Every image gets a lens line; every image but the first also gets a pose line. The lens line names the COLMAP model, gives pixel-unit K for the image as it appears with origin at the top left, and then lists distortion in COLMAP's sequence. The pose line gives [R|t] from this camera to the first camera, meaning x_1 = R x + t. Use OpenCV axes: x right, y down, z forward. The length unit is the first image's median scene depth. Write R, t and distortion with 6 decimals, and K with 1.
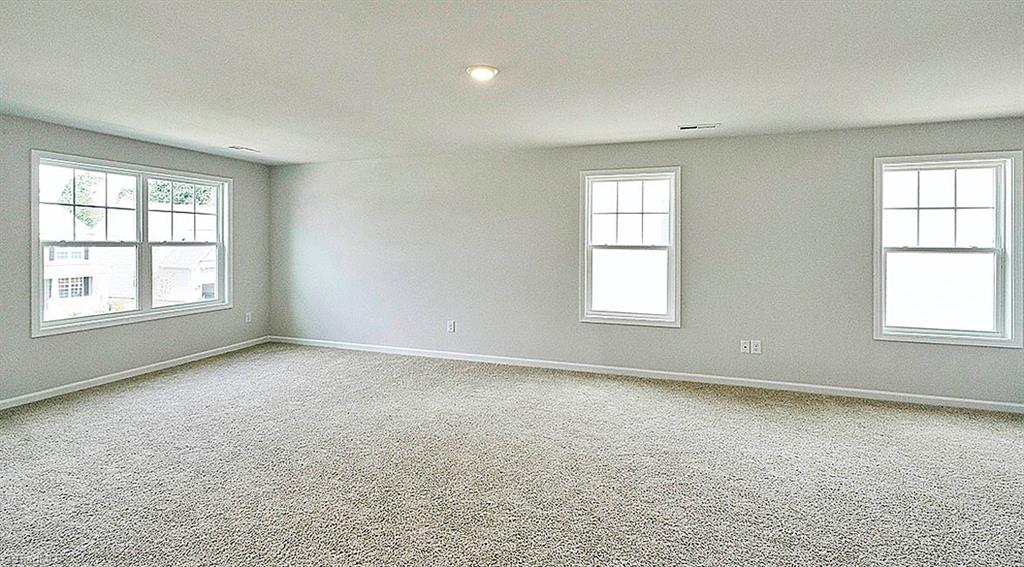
lens RADIAL K [[459.9, 0, 507.4], [0, 459.9, 244.5], [0, 0, 1]] dist [0.001417, 0.000323]
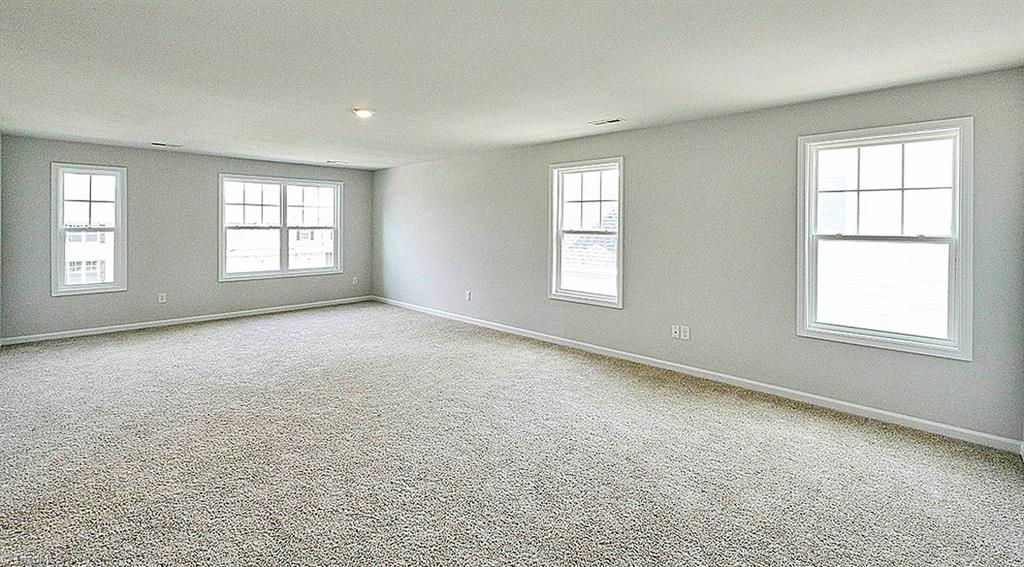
lens RADIAL K [[485.1, 0, 516.1], [0, 485.1, 227.3], [0, 0, 1]] dist [0.016190, 0.000060]
pose [[0.891293, 0.002636, -0.453420, 0.664990], [-0.001404, 0.999994, 0.003054, -0.009920], [0.453426, -0.002086, 0.891292, -0.108043]]
